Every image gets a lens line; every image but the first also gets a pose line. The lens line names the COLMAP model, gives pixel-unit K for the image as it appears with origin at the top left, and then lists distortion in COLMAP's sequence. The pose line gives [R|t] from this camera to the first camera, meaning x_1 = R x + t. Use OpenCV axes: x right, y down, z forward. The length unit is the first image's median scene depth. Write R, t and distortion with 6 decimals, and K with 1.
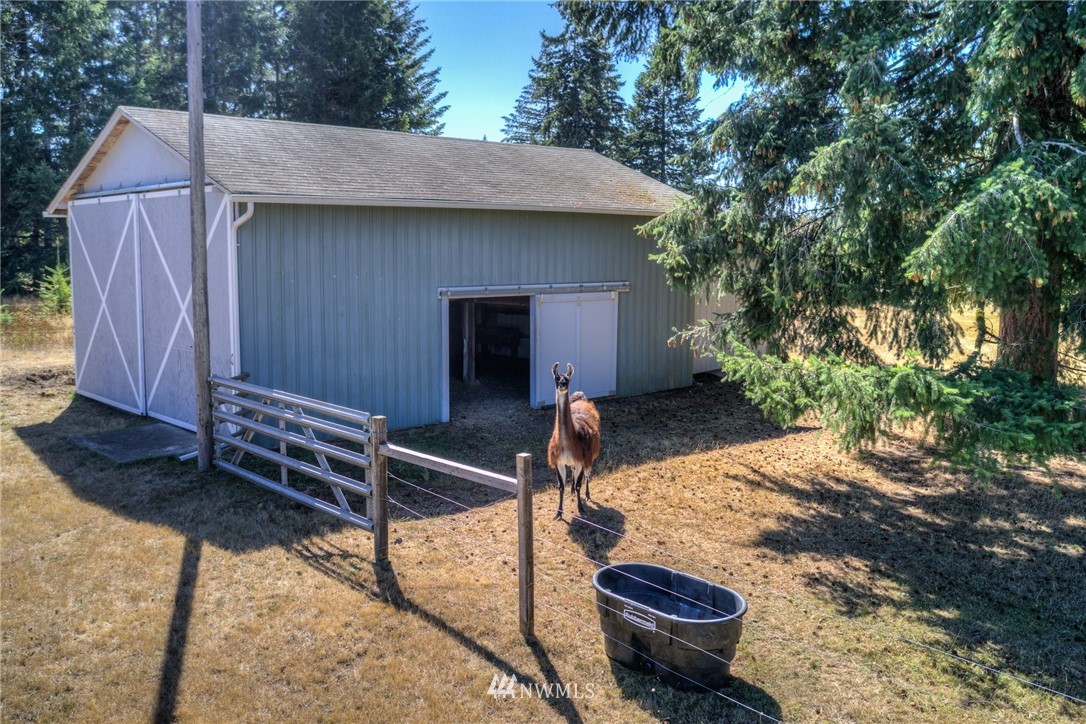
lens RADIAL K [[858.6, 0, 558.0], [0, 858.6, 307.8], [0, 0, 1]] dist [-0.041900, -0.025535]
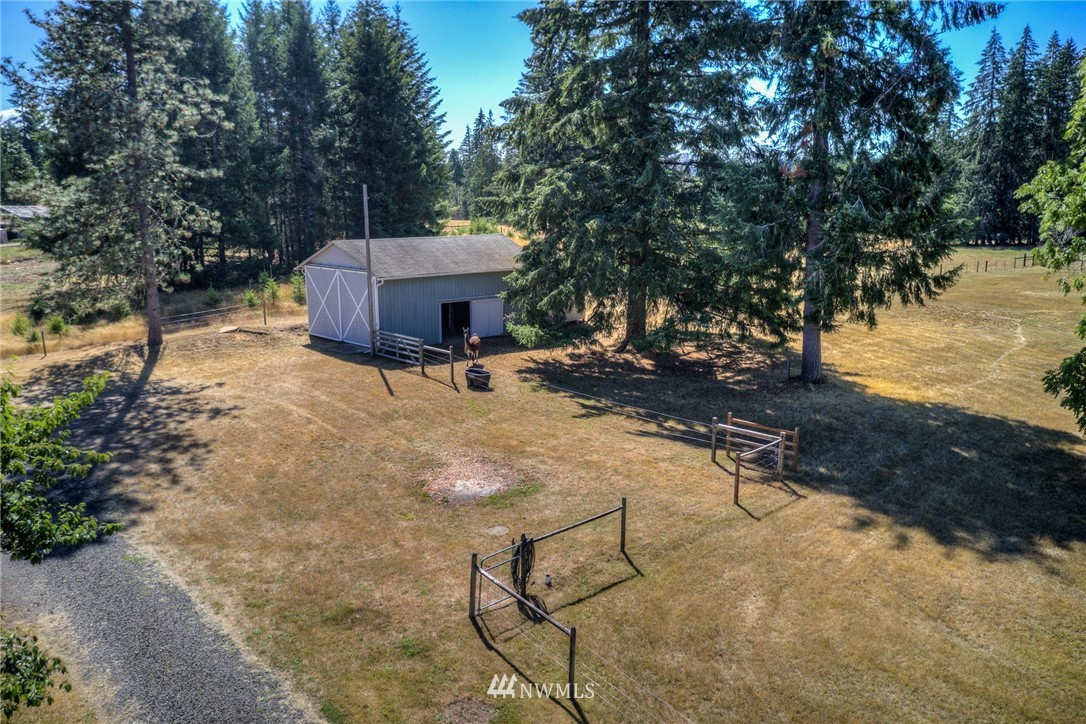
lens RADIAL K [[858.6, 0, 543.8], [0, 858.6, 360.6], [0, 0, 1]] dist [-0.041900, -0.025535]
pose [[0.999221, 0.003756, -0.039276, 0.332121], [0.001502, 0.991114, 0.133007, -0.198051], [0.039426, -0.132962, 0.990337, -1.887967]]
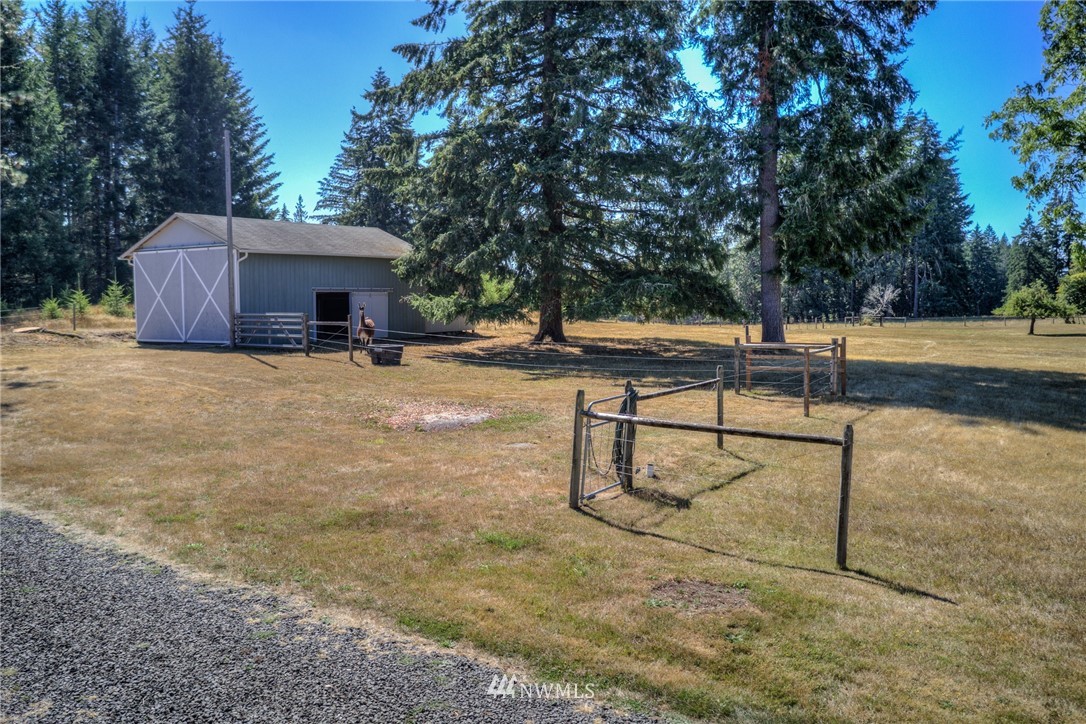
lens RADIAL K [[858.6, 0, 553.7], [0, 858.6, 359.3], [0, 0, 1]] dist [-0.041900, -0.025535]
pose [[0.978415, -0.020934, 0.205588, 0.030984], [0.021739, 0.999762, -0.001657, 0.189007], [-0.205504, 0.006090, 0.978637, -1.450894]]
